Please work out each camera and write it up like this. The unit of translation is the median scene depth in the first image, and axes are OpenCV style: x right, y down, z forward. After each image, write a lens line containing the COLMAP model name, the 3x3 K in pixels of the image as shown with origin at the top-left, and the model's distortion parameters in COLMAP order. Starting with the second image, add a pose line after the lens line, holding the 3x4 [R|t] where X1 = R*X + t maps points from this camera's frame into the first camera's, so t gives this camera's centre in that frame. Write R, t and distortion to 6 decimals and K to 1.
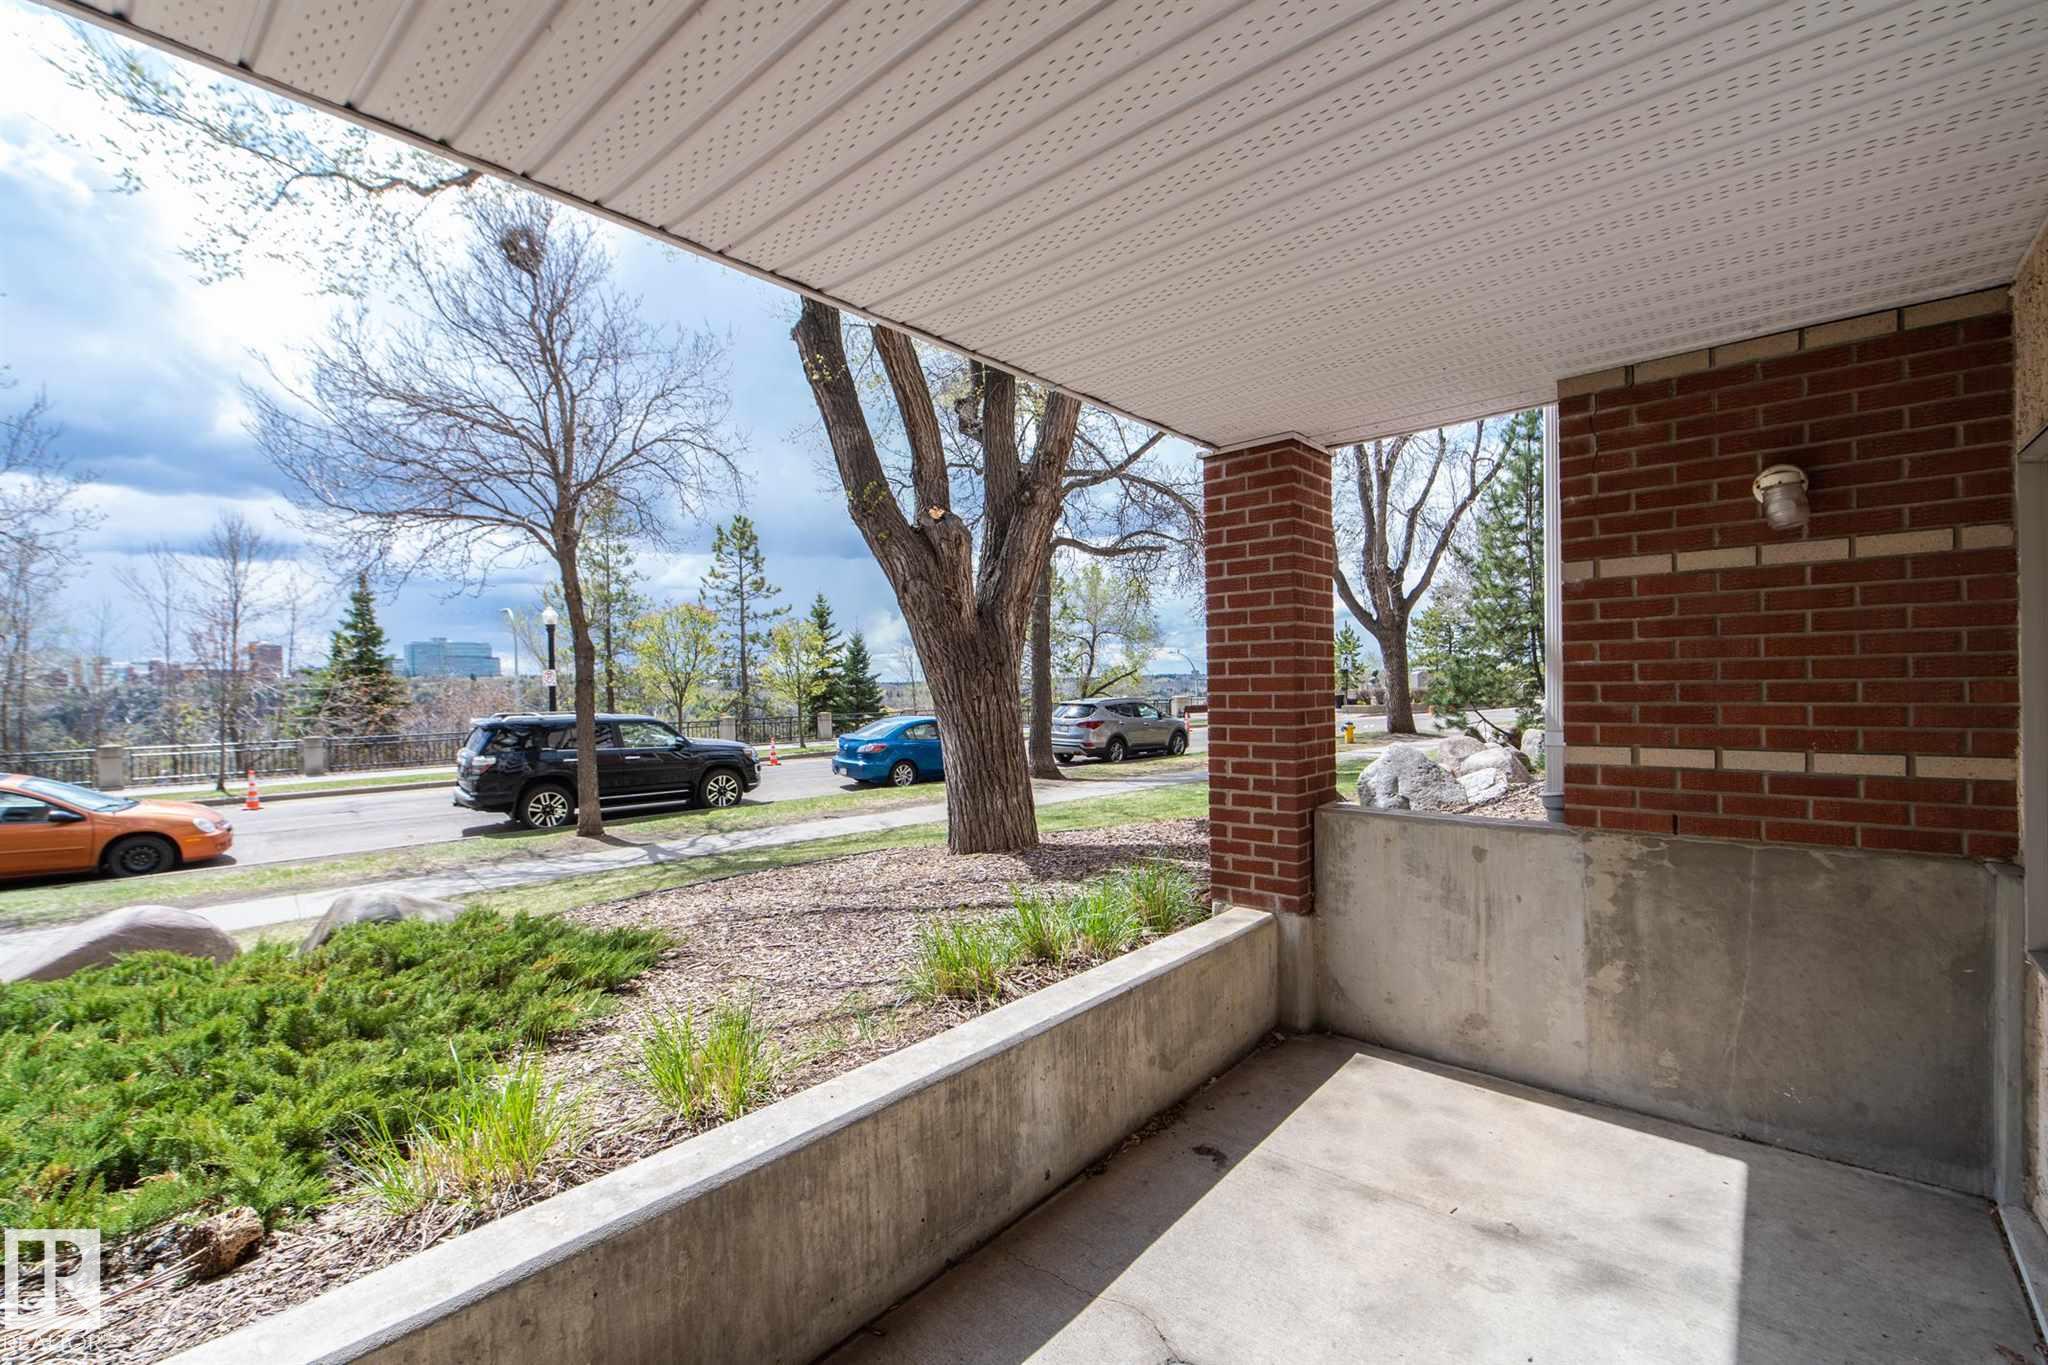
lens RADIAL K [[875.2, 0, 1016.0], [0, 875.2, 687.1], [0, 0, 1]] dist [-0.000184, -0.000047]
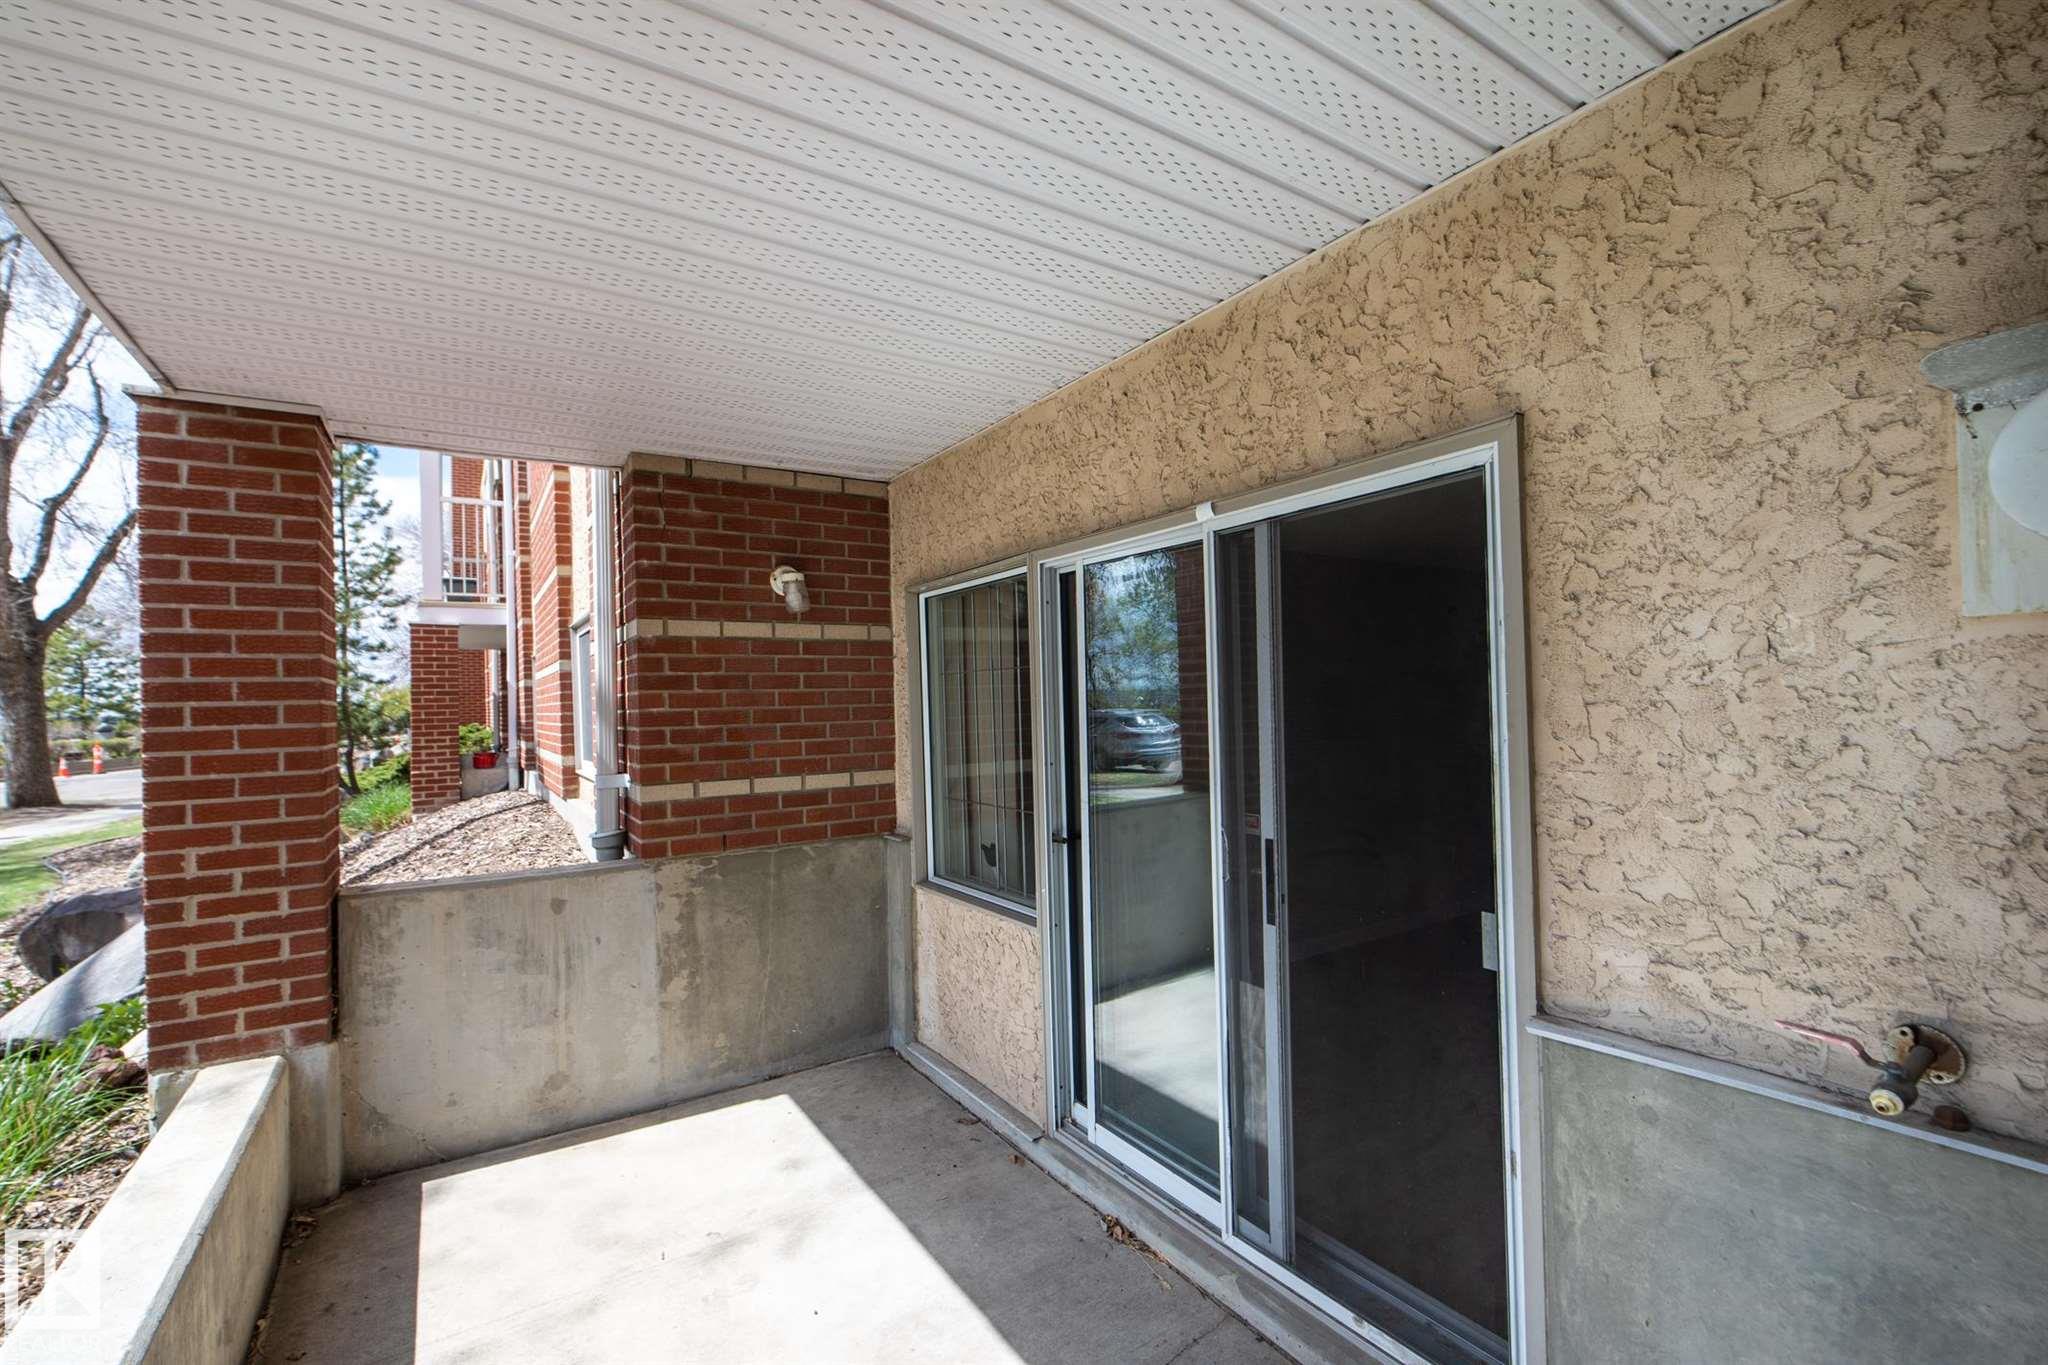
lens RADIAL K [[875.2, 0, 1016.0], [0, 875.2, 687.1], [0, 0, 1]] dist [-0.000184, -0.000047]
pose [[0.273053, 0.028644, 0.961573, -0.303699], [0.022695, 0.999087, -0.036206, -0.006409], [-0.961731, 0.031709, 0.272153, 0.259597]]
